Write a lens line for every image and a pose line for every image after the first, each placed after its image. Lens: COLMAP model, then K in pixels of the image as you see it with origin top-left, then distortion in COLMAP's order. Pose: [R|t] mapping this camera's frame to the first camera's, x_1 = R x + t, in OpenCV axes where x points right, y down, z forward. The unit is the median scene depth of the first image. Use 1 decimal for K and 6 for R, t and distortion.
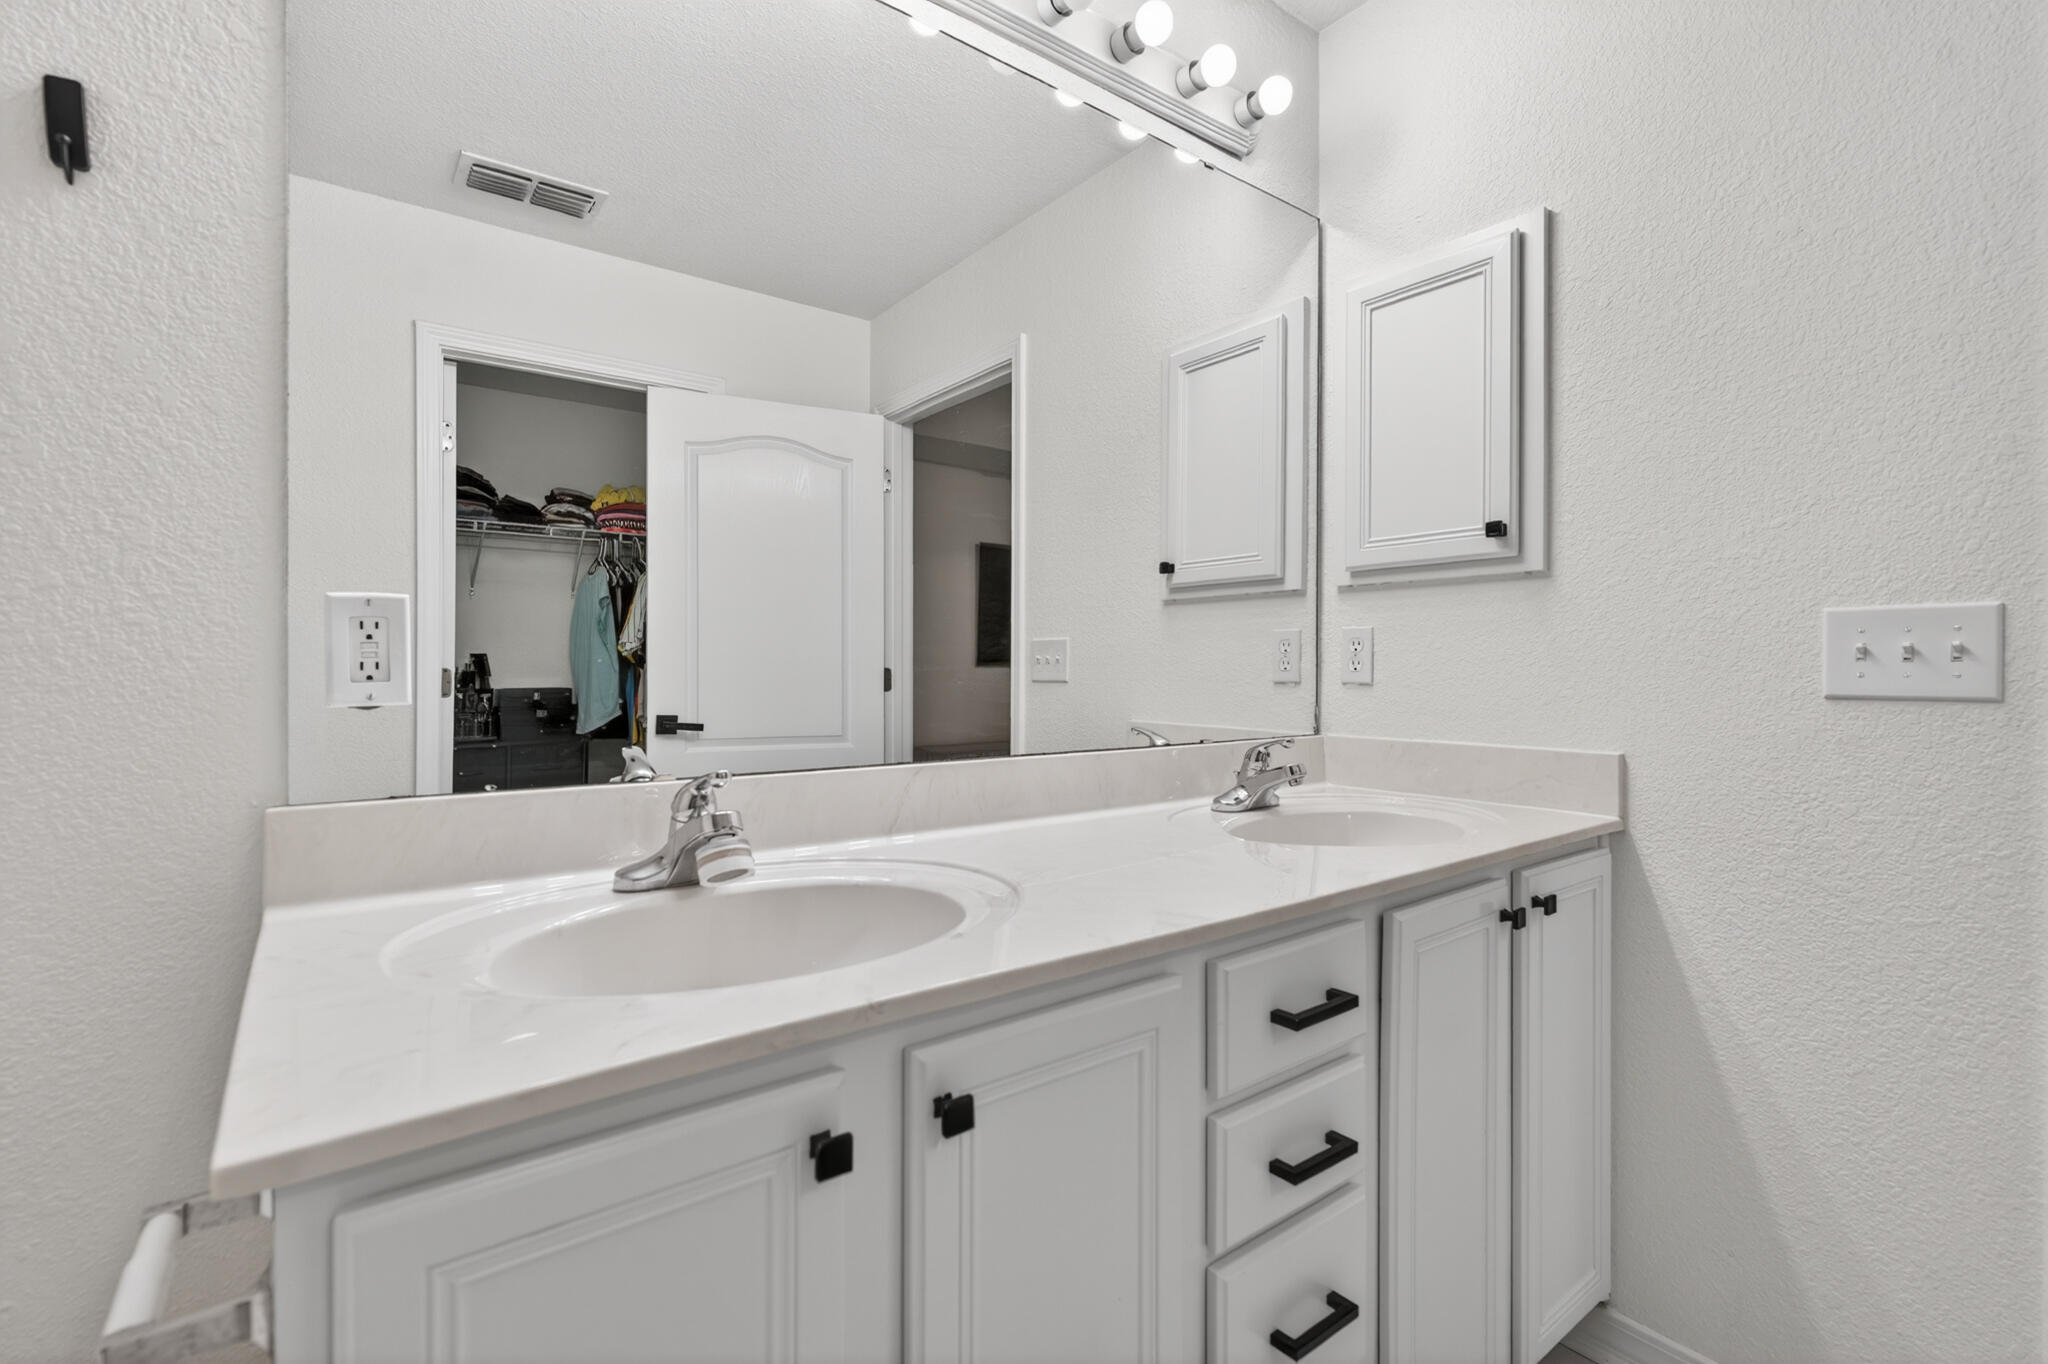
lens RADIAL K [[936.1, 0, 1017.4], [0, 936.1, 670.2], [0, 0, 1]] dist [-0.011169, 0.000814]
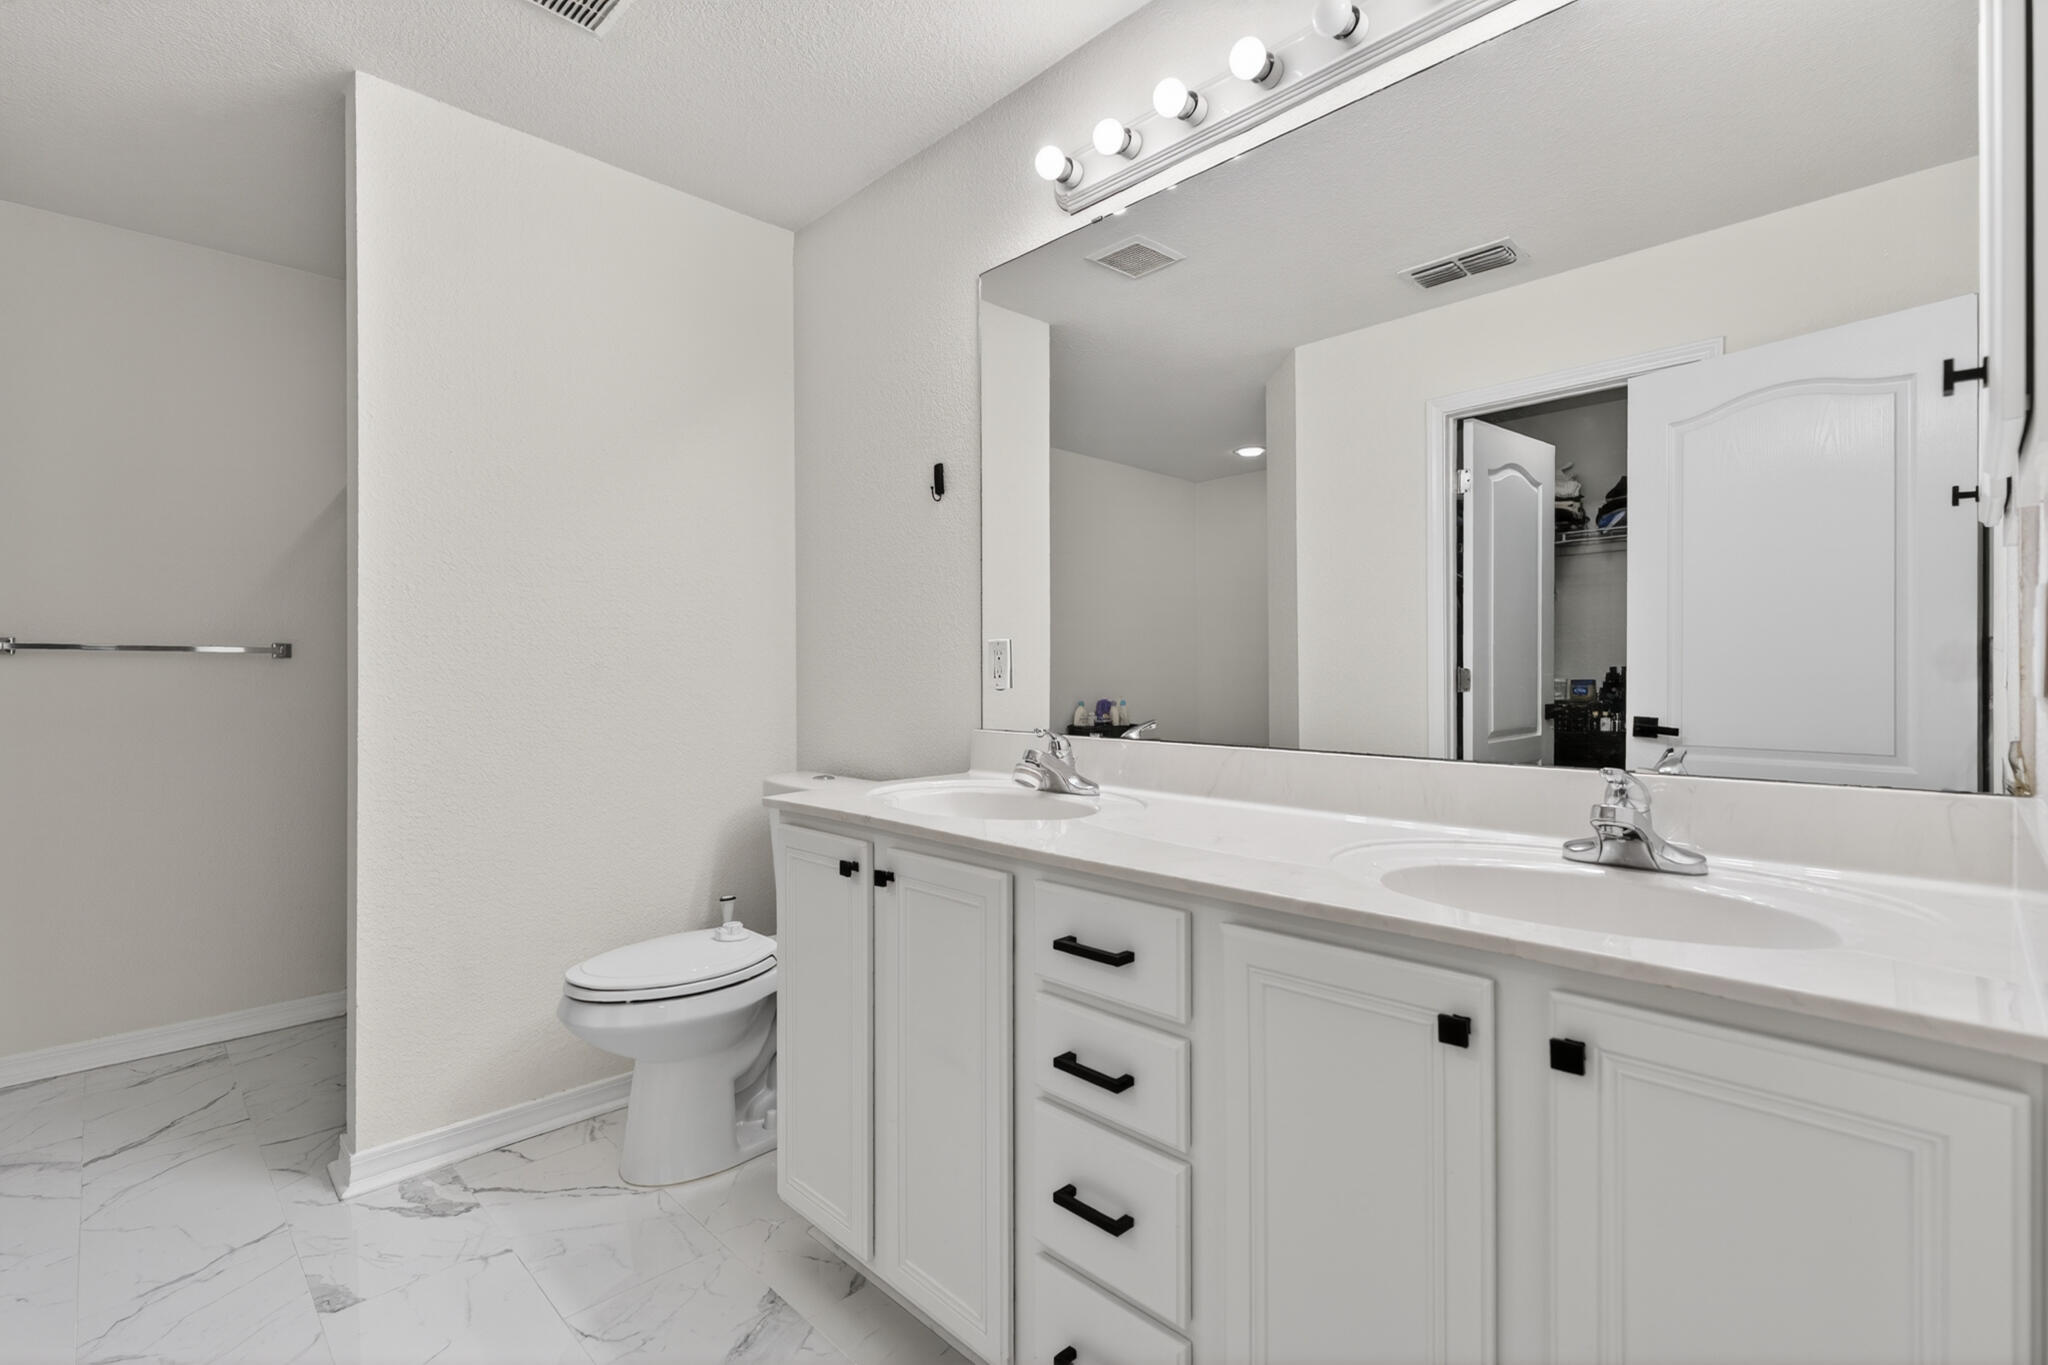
lens RADIAL K [[936.1, 0, 1021.4], [0, 936.1, 683.1], [0, 0, 1]] dist [-0.011169, 0.000814]
pose [[0.118338, 0.011414, -0.992908, 0.530425], [0.007988, 0.999891, 0.012446, -0.003990], [0.992941, -0.009404, 0.118234, 0.266373]]
